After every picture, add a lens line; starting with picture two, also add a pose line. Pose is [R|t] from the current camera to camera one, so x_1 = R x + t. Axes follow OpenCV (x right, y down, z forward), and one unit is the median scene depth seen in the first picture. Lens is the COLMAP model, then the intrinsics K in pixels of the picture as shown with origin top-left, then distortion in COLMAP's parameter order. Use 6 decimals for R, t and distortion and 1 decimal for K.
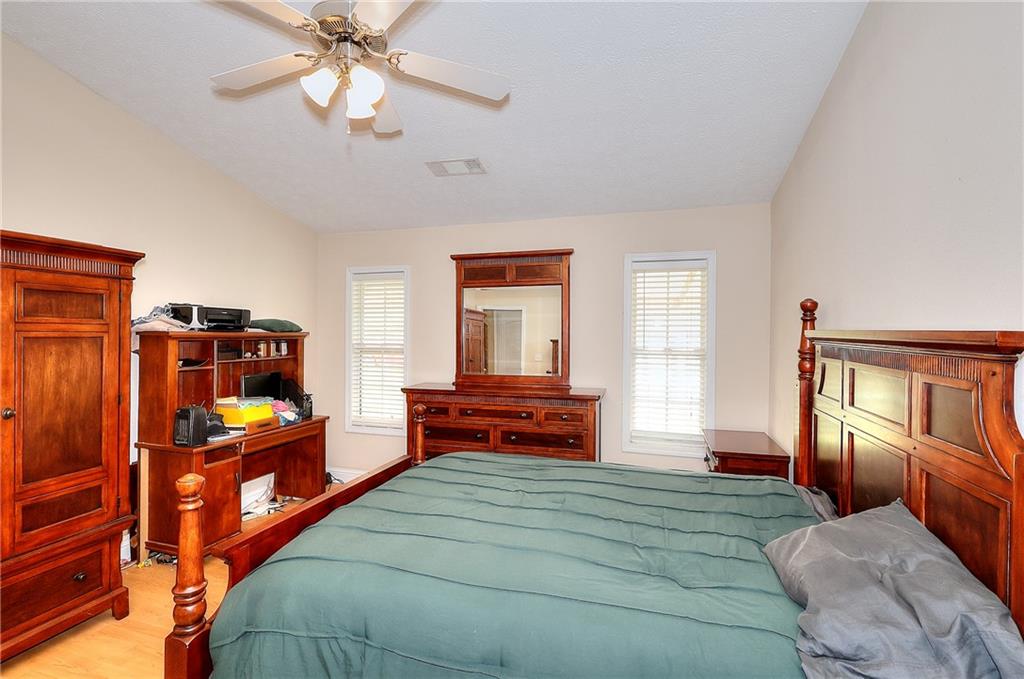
lens RADIAL K [[473.0, 0, 511.8], [0, 473.0, 336.7], [0, 0, 1]] dist [-0.006616, 0.000015]
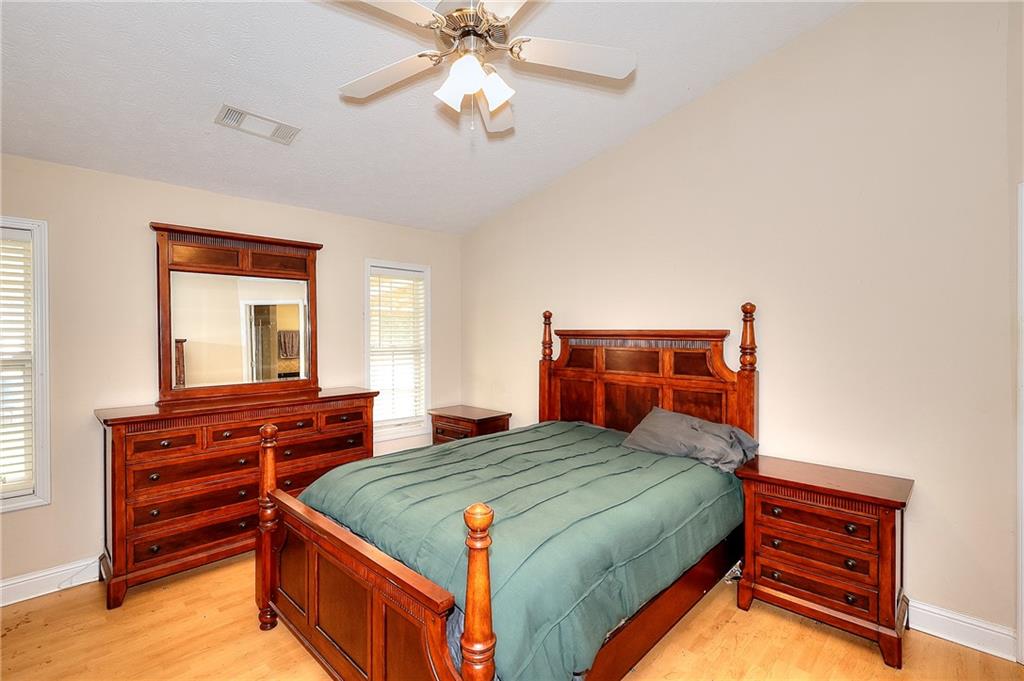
lens RADIAL K [[473.0, 0, 509.3], [0, 473.0, 335.6], [0, 0, 1]] dist [-0.006616, 0.000015]
pose [[0.460647, -0.009678, 0.887531, -0.867685], [0.010037, 0.999933, 0.005694, -0.004628], [-0.887527, 0.006285, 0.460713, 0.351684]]
